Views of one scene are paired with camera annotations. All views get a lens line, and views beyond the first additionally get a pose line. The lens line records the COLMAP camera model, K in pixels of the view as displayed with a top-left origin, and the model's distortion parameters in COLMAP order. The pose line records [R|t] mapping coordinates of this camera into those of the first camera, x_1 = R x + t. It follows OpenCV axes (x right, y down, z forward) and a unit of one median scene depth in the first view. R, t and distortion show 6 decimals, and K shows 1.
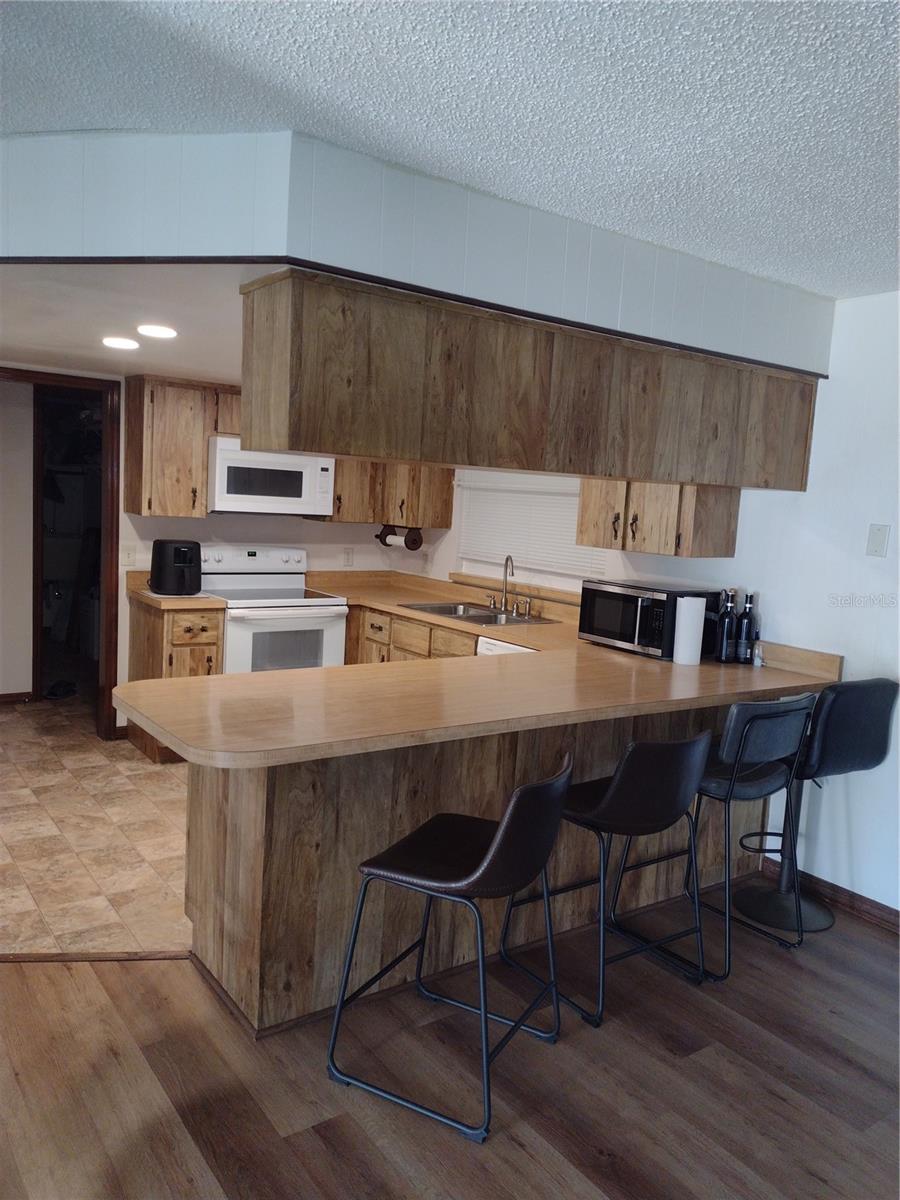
lens RADIAL K [[890.0, 0, 457.4], [0, 890.0, 600.7], [0, 0, 1]] dist [0.056240, -0.064029]
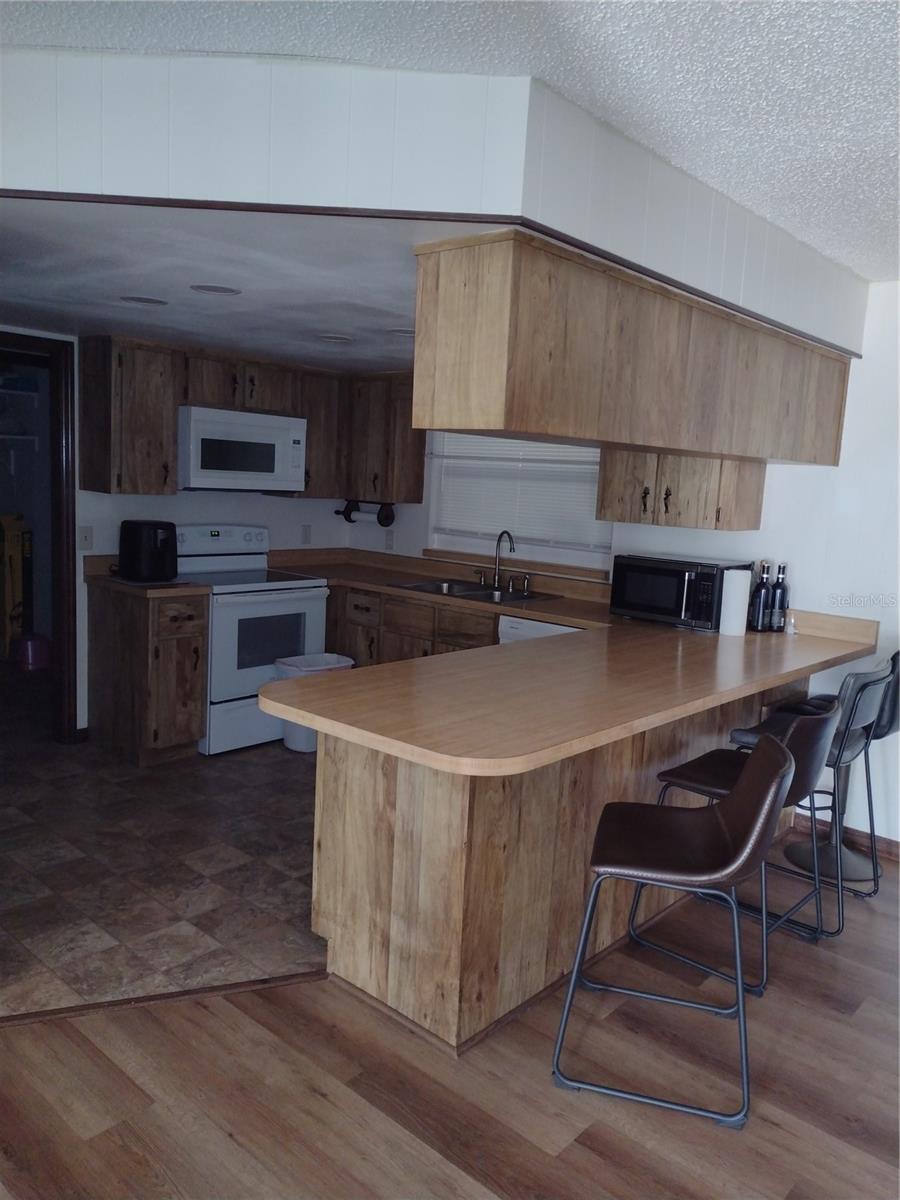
lens RADIAL K [[890.0, 0, 445.9], [0, 890.0, 600.1], [0, 0, 1]] dist [0.056240, -0.064029]
pose [[0.976546, -0.035739, 0.212320, -0.305083], [0.028204, 0.998864, 0.038413, -0.019402], [-0.213452, -0.031524, 0.976445, 0.070645]]
